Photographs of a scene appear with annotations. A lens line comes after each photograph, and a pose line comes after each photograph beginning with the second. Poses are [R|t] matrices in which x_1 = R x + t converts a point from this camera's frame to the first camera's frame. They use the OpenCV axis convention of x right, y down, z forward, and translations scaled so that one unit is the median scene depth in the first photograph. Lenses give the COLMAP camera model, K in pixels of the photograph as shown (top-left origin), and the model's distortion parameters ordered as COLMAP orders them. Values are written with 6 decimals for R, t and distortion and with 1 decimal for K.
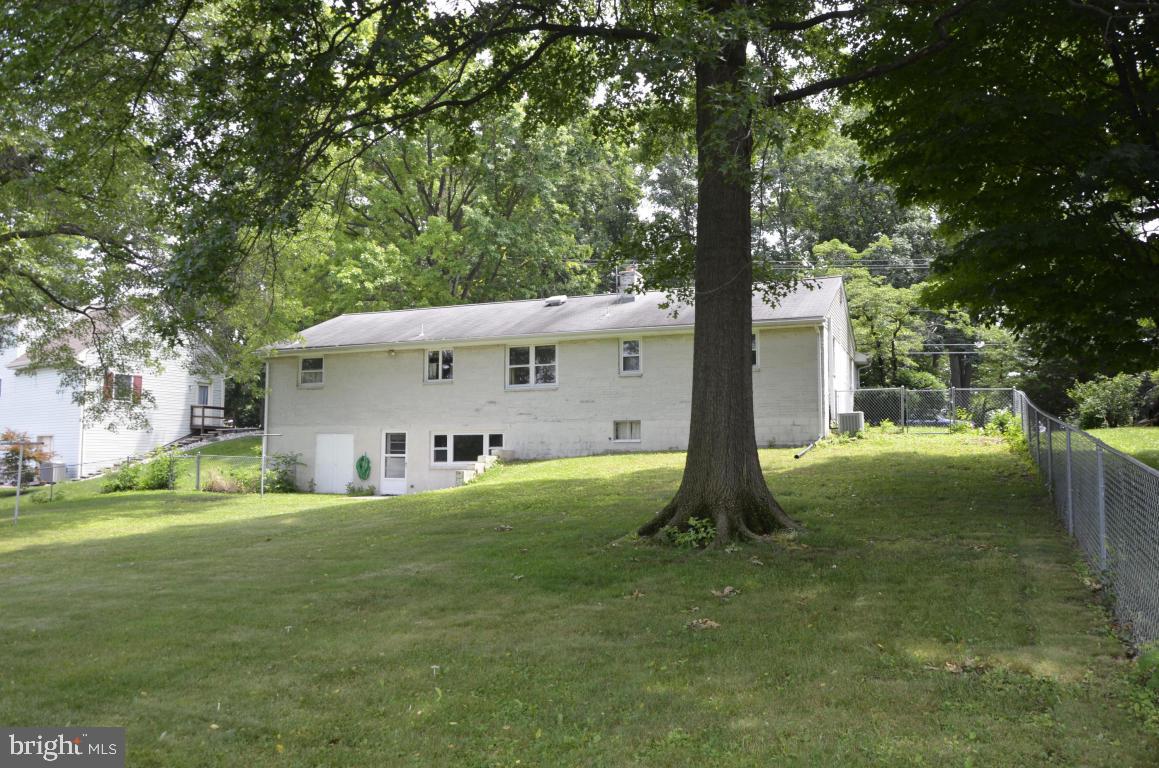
lens RADIAL K [[896.4, 0, 579.5], [0, 896.4, 385.2], [0, 0, 1]] dist [-0.026868, 0.002541]
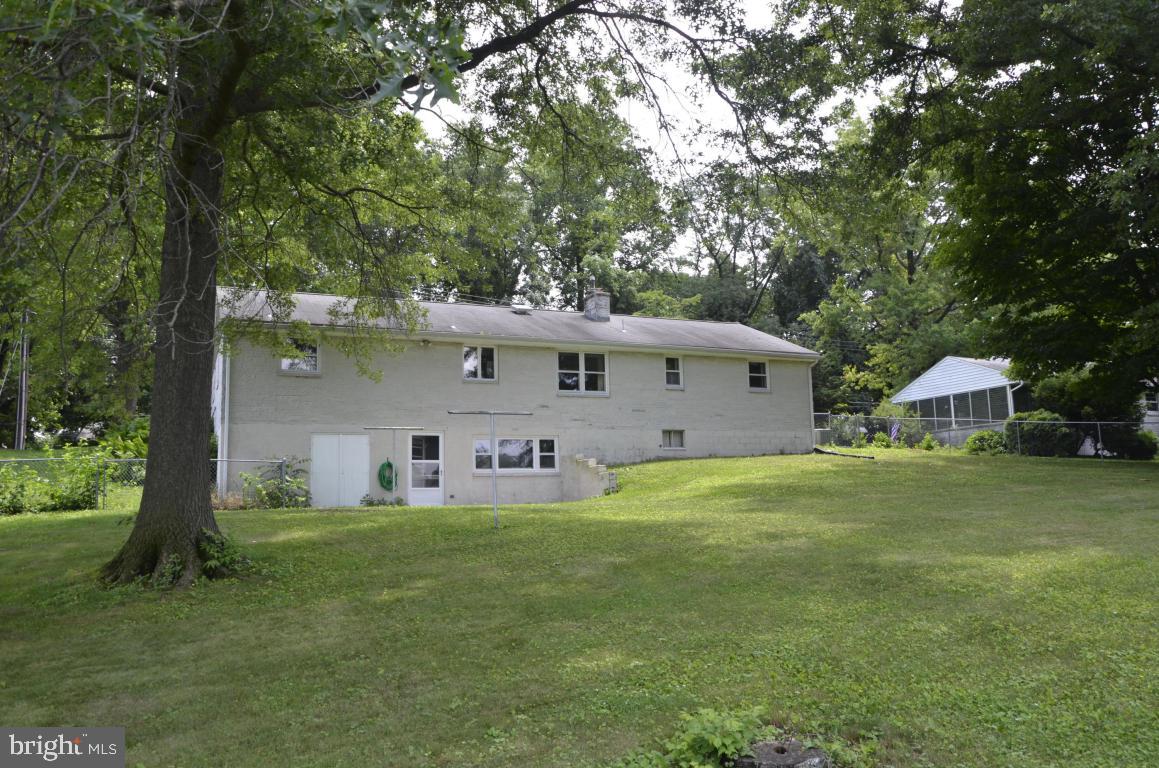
lens RADIAL K [[896.4, 0, 579.1], [0, 896.4, 384.0], [0, 0, 1]] dist [-0.026868, 0.002541]
pose [[0.668423, 0.066597, 0.740794, -0.799368], [-0.054718, 0.997687, -0.040320, 0.032158], [-0.741766, -0.013584, 0.670521, 0.328326]]
